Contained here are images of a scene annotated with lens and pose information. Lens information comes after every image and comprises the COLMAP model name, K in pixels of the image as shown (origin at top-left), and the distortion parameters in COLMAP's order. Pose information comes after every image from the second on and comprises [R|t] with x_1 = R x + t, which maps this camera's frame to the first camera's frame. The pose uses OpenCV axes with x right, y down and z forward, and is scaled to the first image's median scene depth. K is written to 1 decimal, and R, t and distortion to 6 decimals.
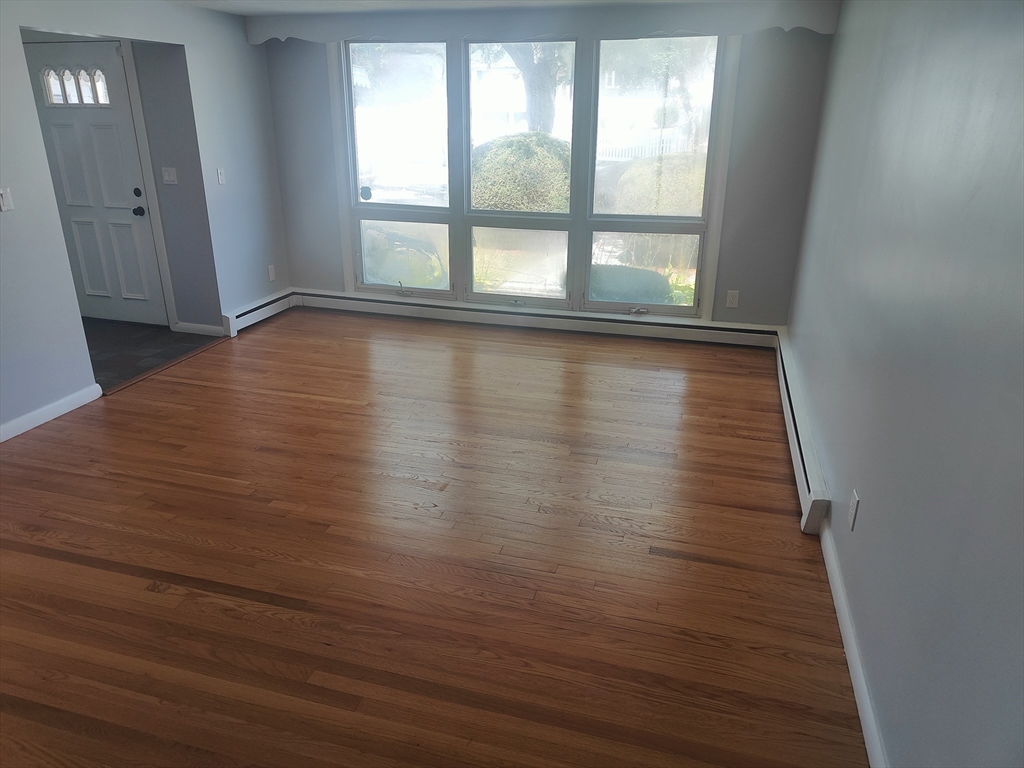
lens RADIAL K [[717.4, 0, 509.1], [0, 717.4, 382.8], [0, 0, 1]] dist [0.010226, 0.001533]
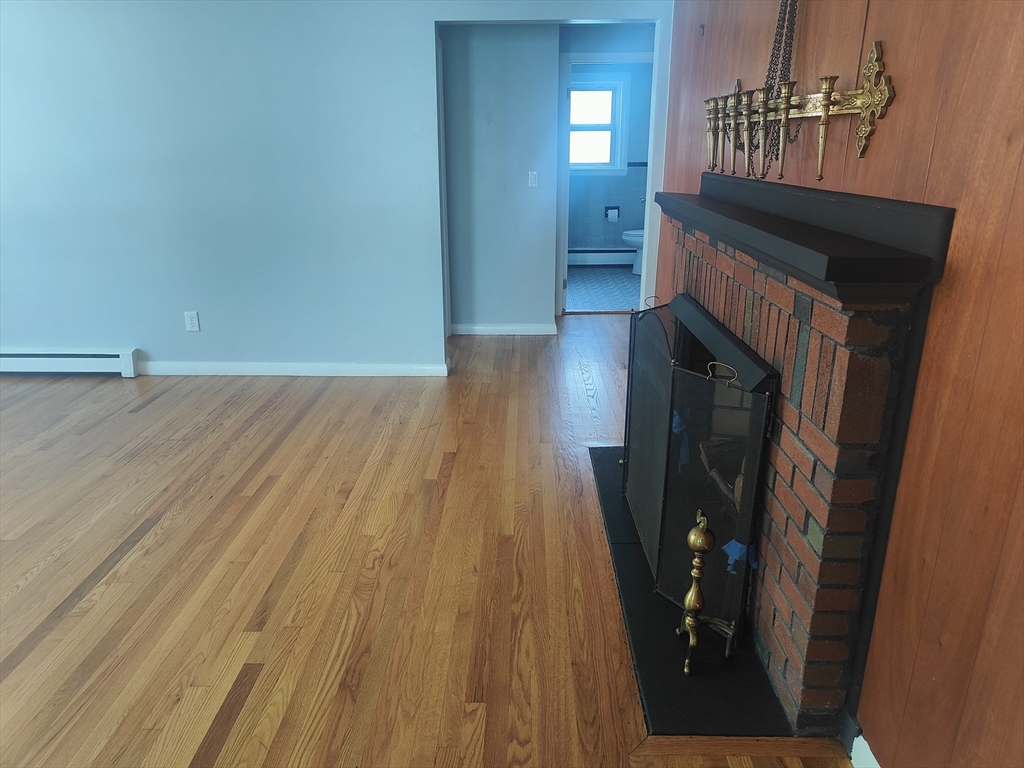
lens RADIAL K [[717.4, 0, 510.8], [0, 717.4, 381.6], [0, 0, 1]] dist [0.010226, 0.001533]
pose [[-0.265256, -0.304551, 0.914816, -1.435762], [0.346048, 0.855518, 0.385149, -0.113604], [-0.899939, 0.418733, -0.121542, 0.567414]]
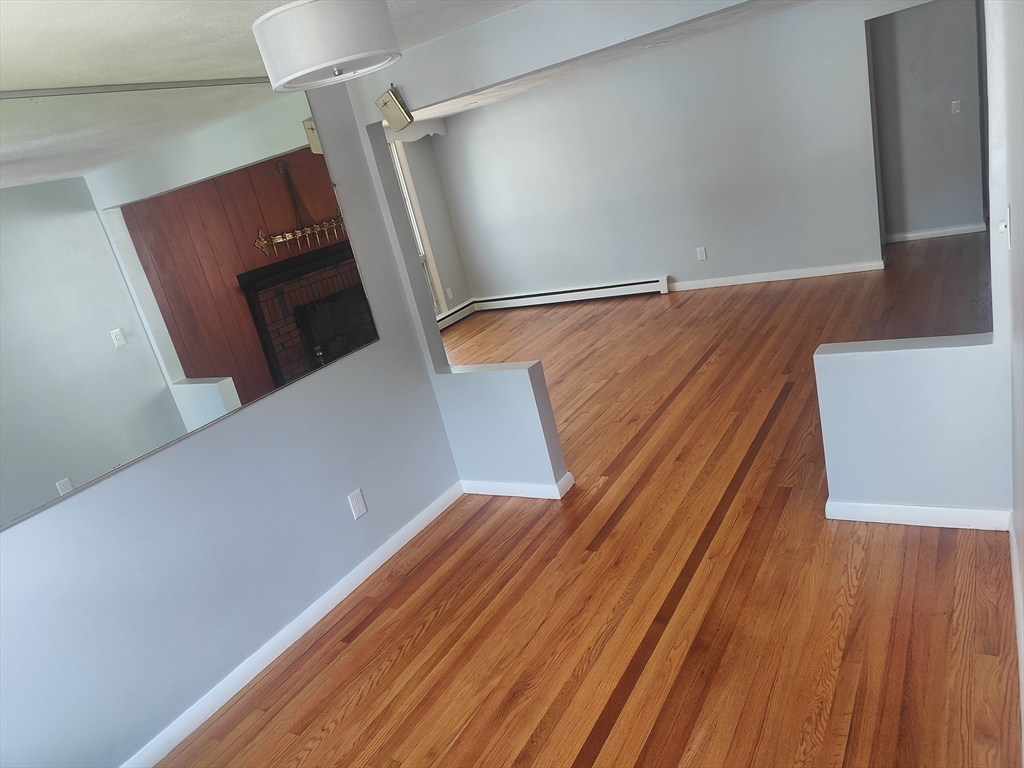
lens RADIAL K [[717.4, 0, 511.1], [0, 717.4, 385.1], [0, 0, 1]] dist [0.010226, 0.001533]
pose [[0.247410, -0.353860, 0.901982, -2.495726], [0.554103, 0.815344, 0.167883, -0.301167], [-0.794832, 0.458255, 0.397799, 0.712930]]
